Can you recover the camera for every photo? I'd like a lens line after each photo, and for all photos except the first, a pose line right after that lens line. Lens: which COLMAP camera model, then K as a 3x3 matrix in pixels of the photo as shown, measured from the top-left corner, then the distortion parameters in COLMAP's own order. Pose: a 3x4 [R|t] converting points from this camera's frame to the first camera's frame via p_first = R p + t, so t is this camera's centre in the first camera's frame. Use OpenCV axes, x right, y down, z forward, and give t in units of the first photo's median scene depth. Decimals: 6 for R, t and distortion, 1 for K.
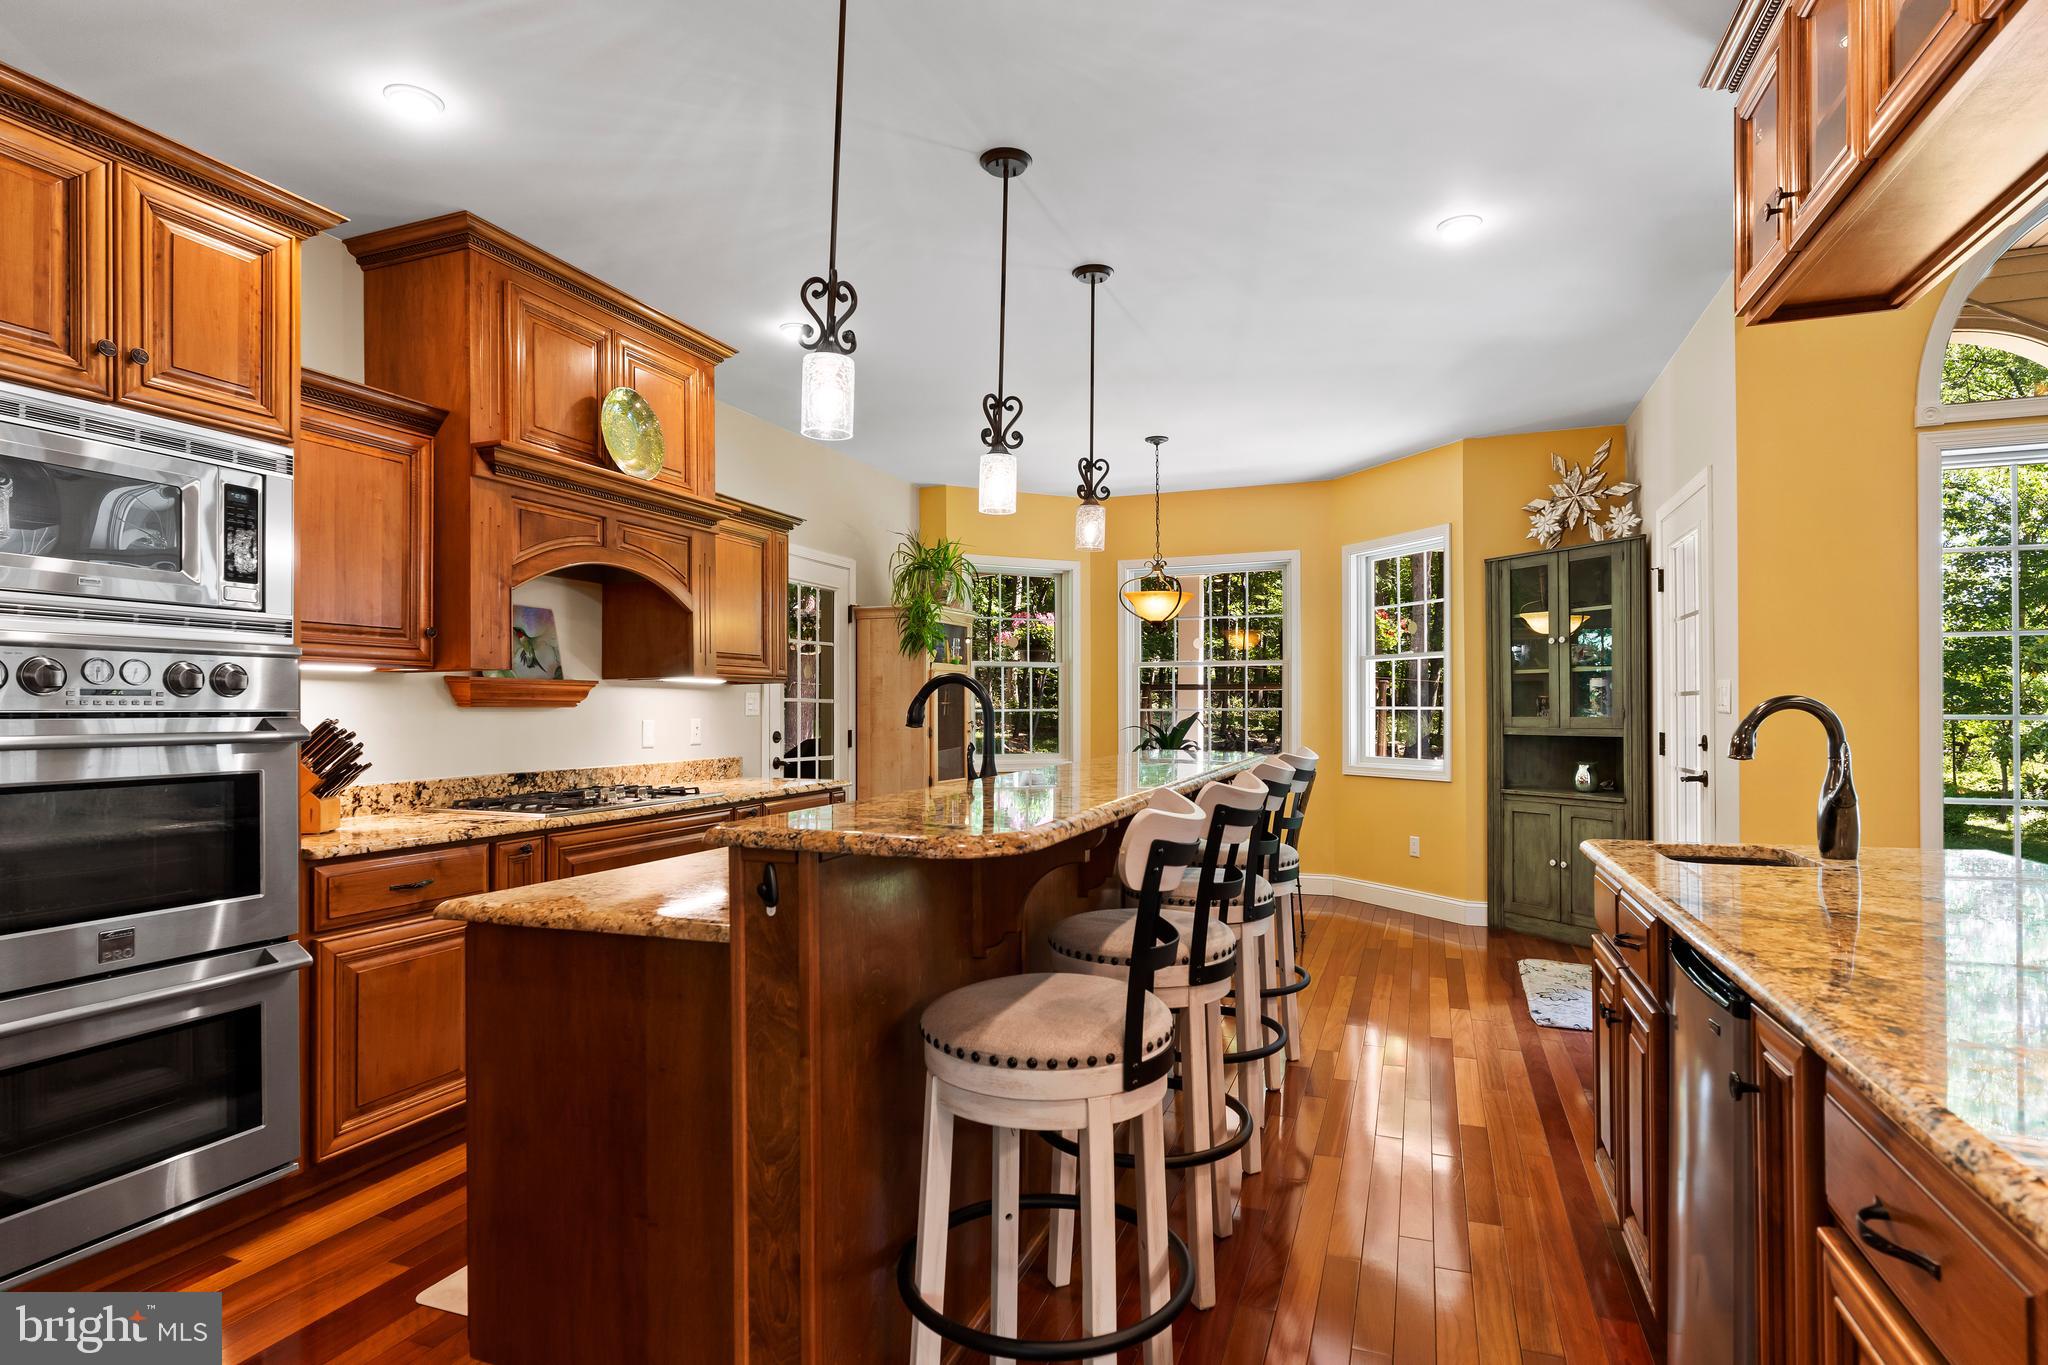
lens RADIAL K [[1043.5, 0, 1024.0], [0, 1043.5, 682.5], [0, 0, 1]] dist [-0.000283, -0.000029]
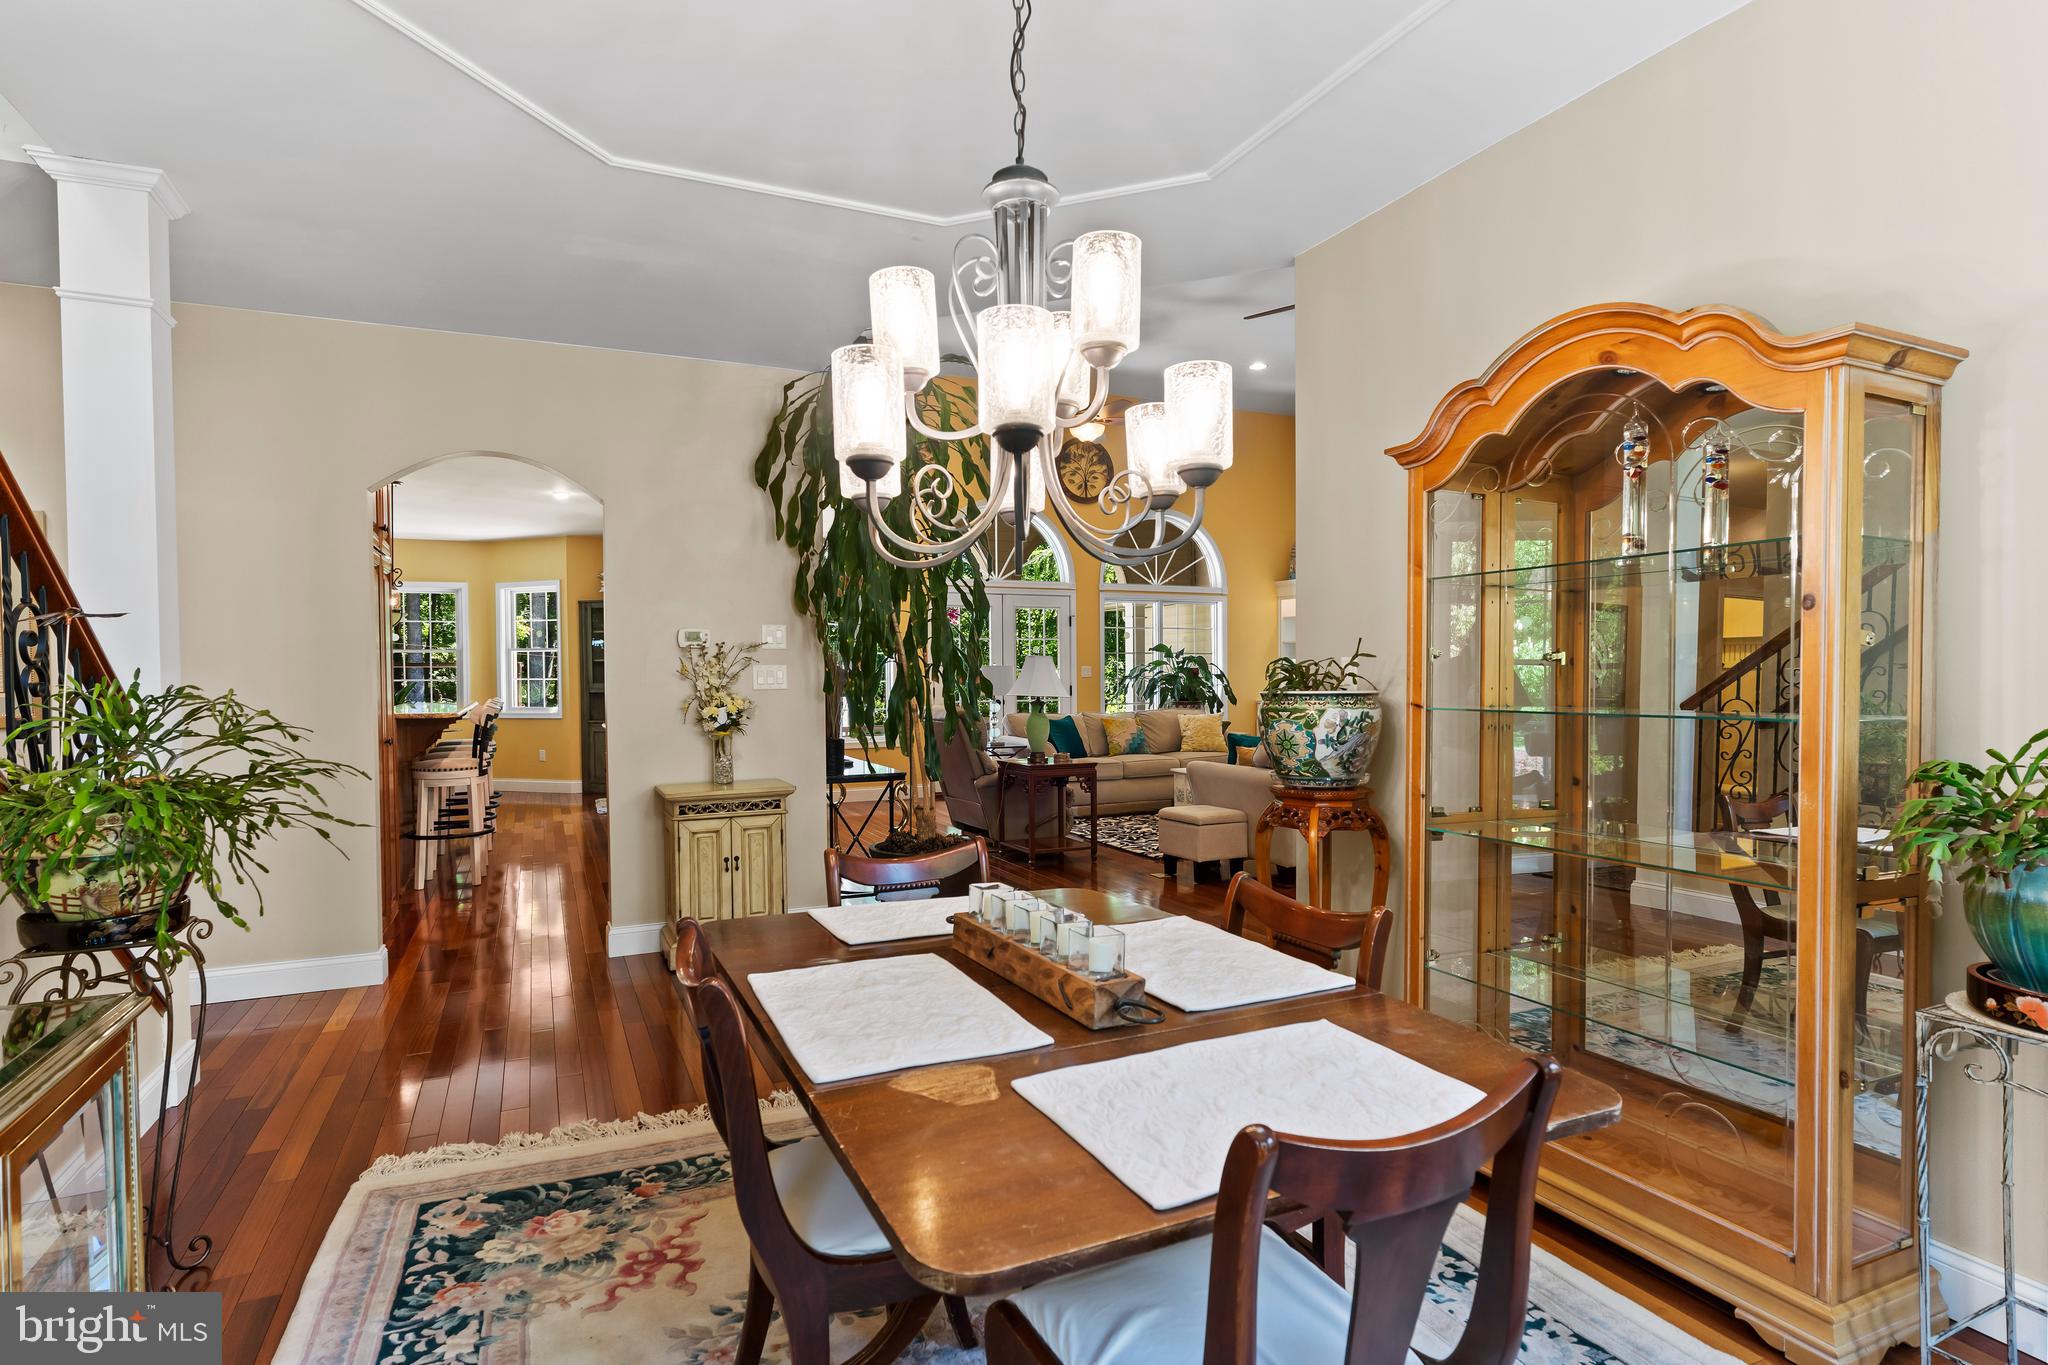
lens RADIAL K [[1043.5, 0, 1024.0], [0, 1043.5, 682.5], [0, 0, 1]] dist [-0.000283, -0.000029]
pose [[0.696437, -0.023092, 0.717246, -0.339469], [0.005129, 0.999617, 0.027203, -0.011424], [-0.717599, -0.015267, 0.696289, -0.857888]]
